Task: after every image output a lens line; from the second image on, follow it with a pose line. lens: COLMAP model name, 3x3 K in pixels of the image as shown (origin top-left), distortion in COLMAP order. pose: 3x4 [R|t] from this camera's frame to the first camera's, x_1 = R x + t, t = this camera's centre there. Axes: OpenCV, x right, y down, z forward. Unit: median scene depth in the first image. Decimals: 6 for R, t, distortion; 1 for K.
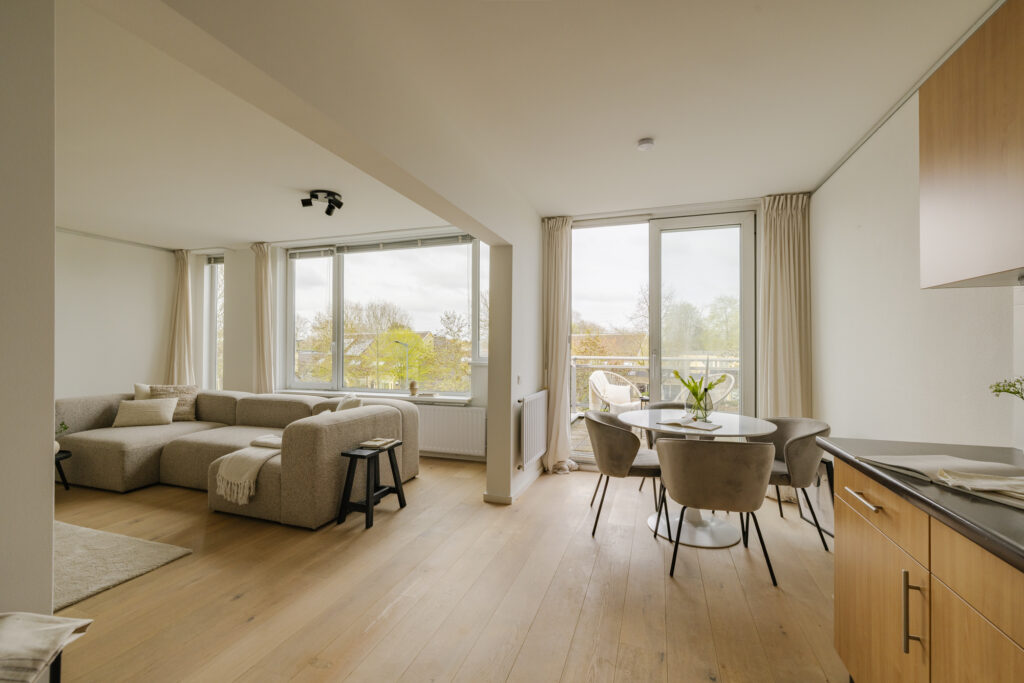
lens RADIAL K [[428.5, 0, 512.0], [0, 428.5, 341.5], [0, 0, 1]] dist [0.002159, 0.000091]
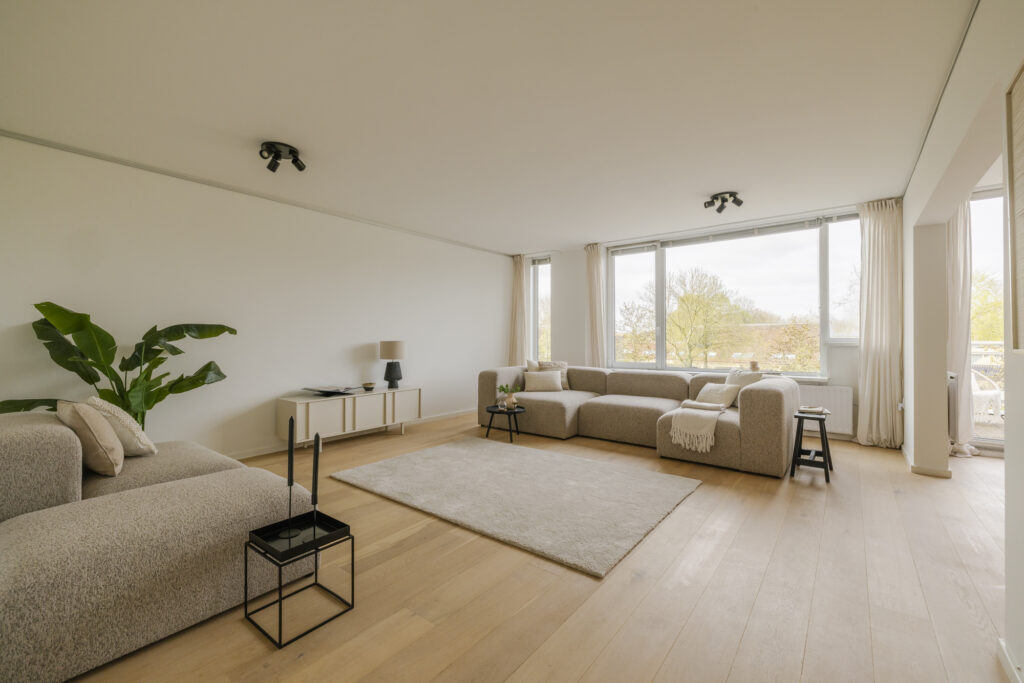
lens RADIAL K [[428.7, 0, 507.5], [0, 428.7, 338.2], [0, 0, 1]] dist [0.003290, 0.000128]
pose [[0.941809, -0.006259, -0.336090, -0.501468], [0.009415, 0.999926, 0.007762, 0.023341], [0.336016, -0.010474, 0.941798, -0.241417]]
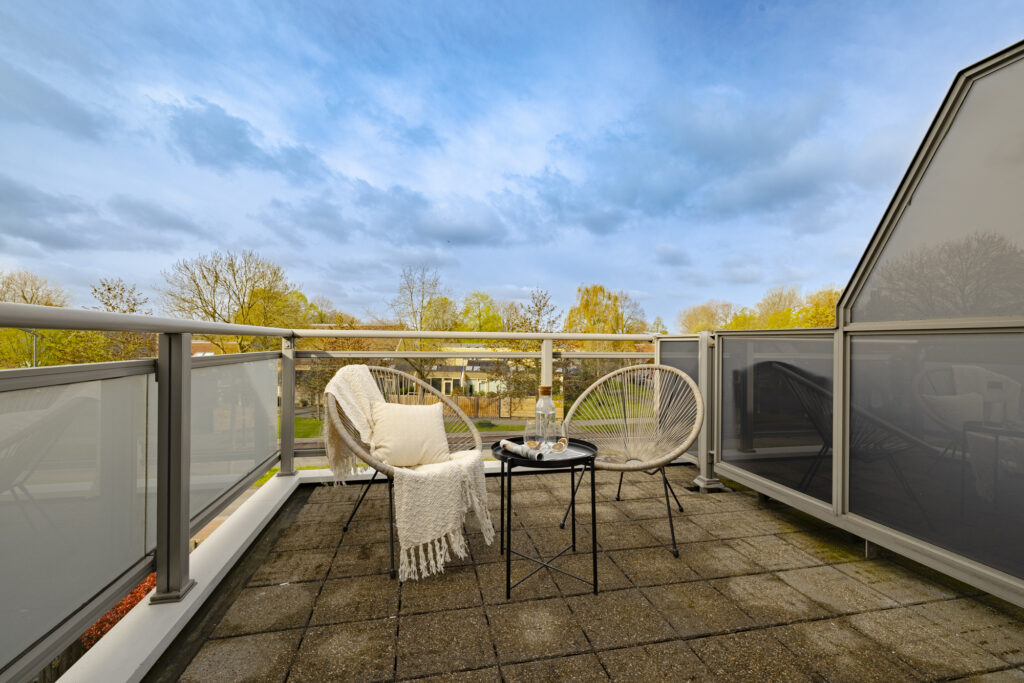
lens RADIAL K [[428.7, 0, 507.5], [0, 428.7, 338.2], [0, 0, 1]] dist [0.003290, 0.000128]
pose [[0.858773, 0.002149, 0.512352, 0.206100], [-0.006526, 0.999956, 0.006743, 0.068292], [-0.512315, -0.009135, 0.858749, 1.006680]]
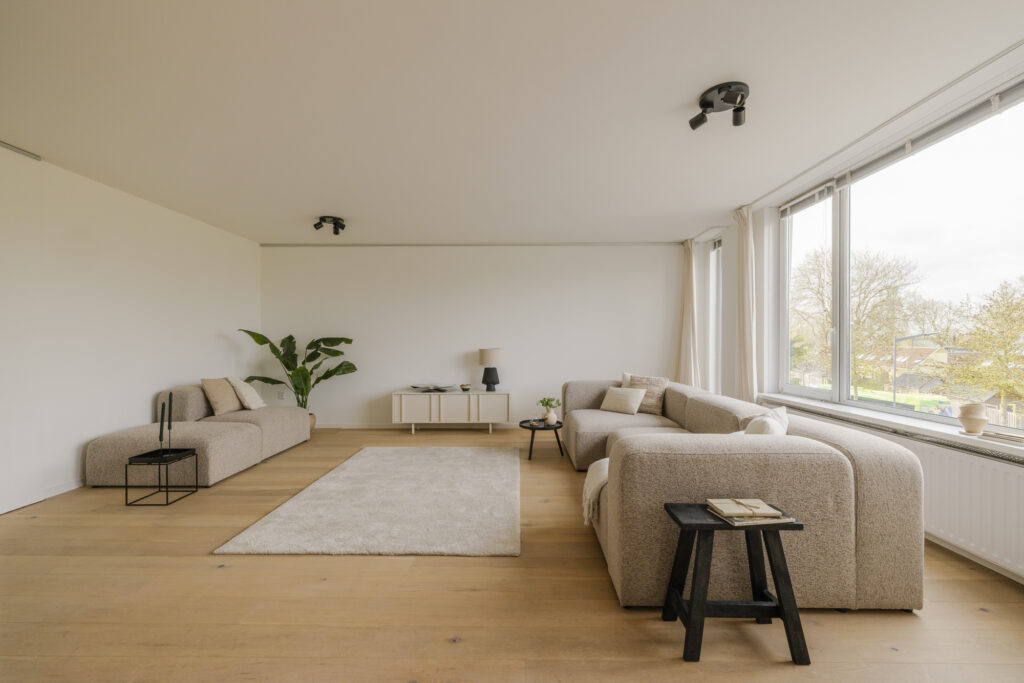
lens RADIAL K [[436.8, 0, 519.7], [0, 436.8, 346.2], [0, 0, 1]] dist [-0.000351, -0.000052]
pose [[0.308111, 0.002570, -0.951347, 0.080892], [0.013533, 0.999883, 0.007084, 0.022180], [0.951254, -0.015057, 0.308040, 0.422407]]
